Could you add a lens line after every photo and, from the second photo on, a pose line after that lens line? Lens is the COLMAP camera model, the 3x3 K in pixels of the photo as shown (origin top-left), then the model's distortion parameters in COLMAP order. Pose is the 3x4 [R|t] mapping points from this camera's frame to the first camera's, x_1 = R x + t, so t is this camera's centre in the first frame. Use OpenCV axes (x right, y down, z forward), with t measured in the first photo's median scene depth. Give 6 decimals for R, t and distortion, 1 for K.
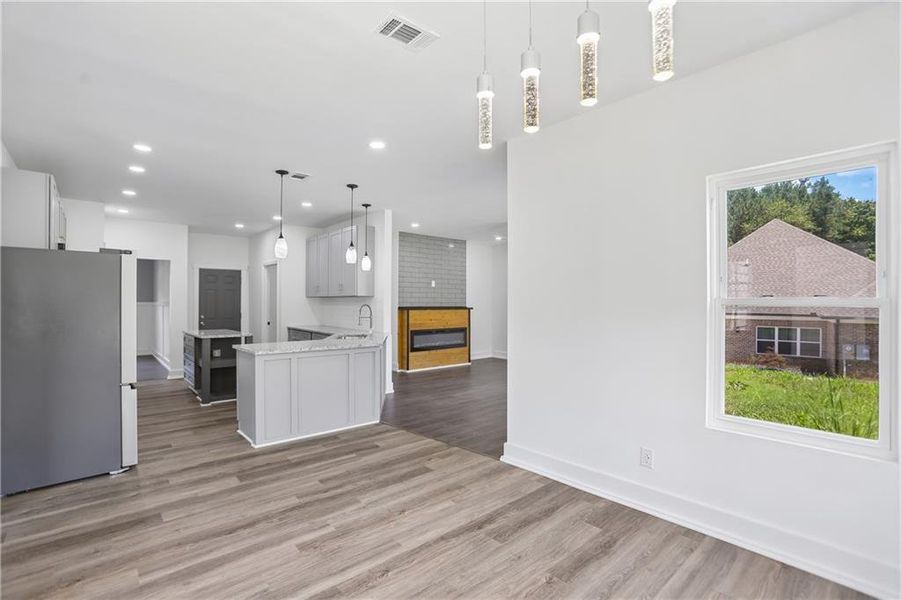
lens RADIAL K [[415.5, 0, 446.5], [0, 415.5, 298.5], [0, 0, 1]] dist [-0.072328, 0.029783]
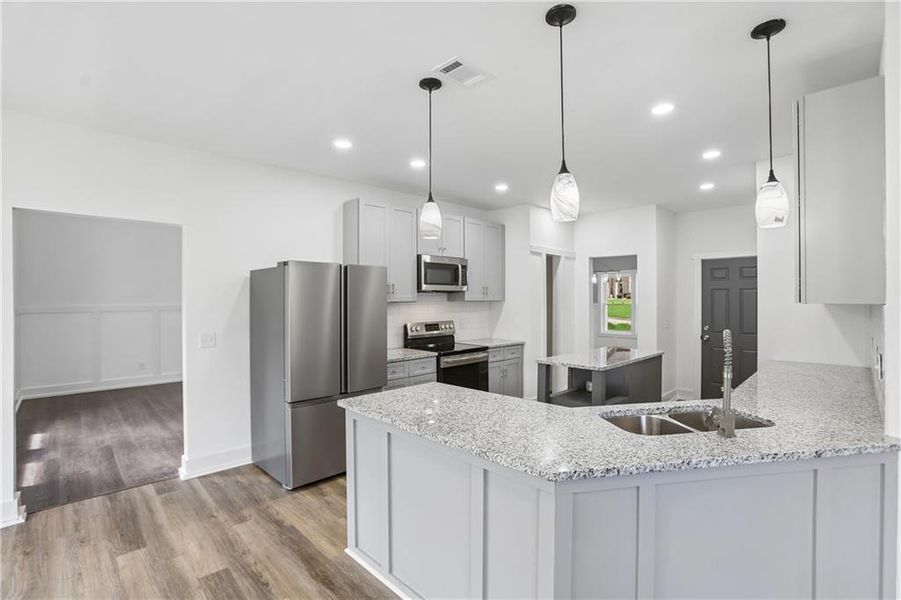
lens RADIAL K [[415.5, 0, 446.5], [0, 415.5, 298.5], [0, 0, 1]] dist [-0.072328, 0.029783]
pose [[0.046222, -0.001640, -0.998930, 0.081848], [0.010364, 0.999946, -0.001162, -0.011124], [0.998877, -0.010299, 0.046237, 0.559673]]
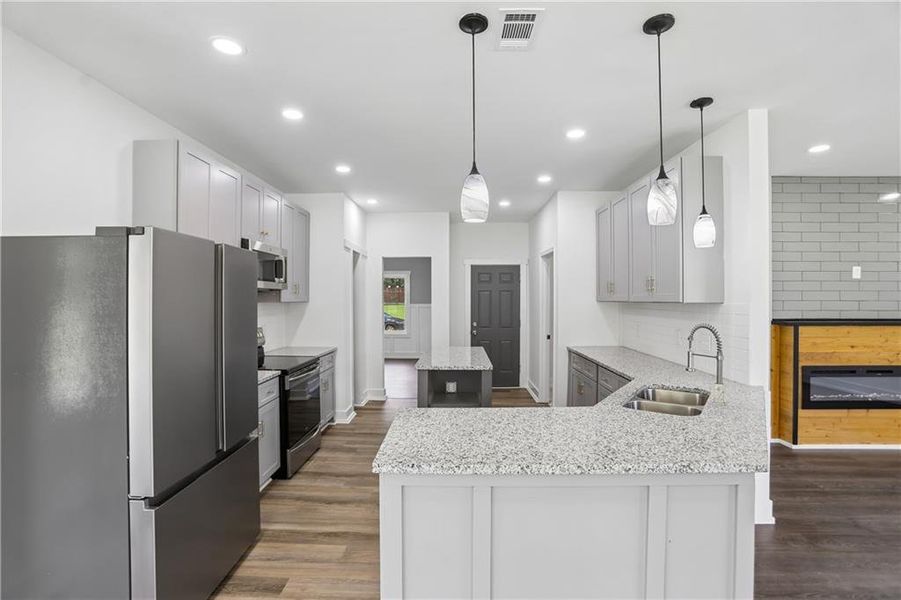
lens RADIAL K [[415.5, 0, 446.5], [0, 415.5, 298.5], [0, 0, 1]] dist [-0.072328, 0.029783]
pose [[0.729376, -0.002227, -0.684109, -0.075742], [0.008783, 0.999943, 0.006108, -0.013516], [0.684057, -0.010464, 0.729354, 0.377689]]
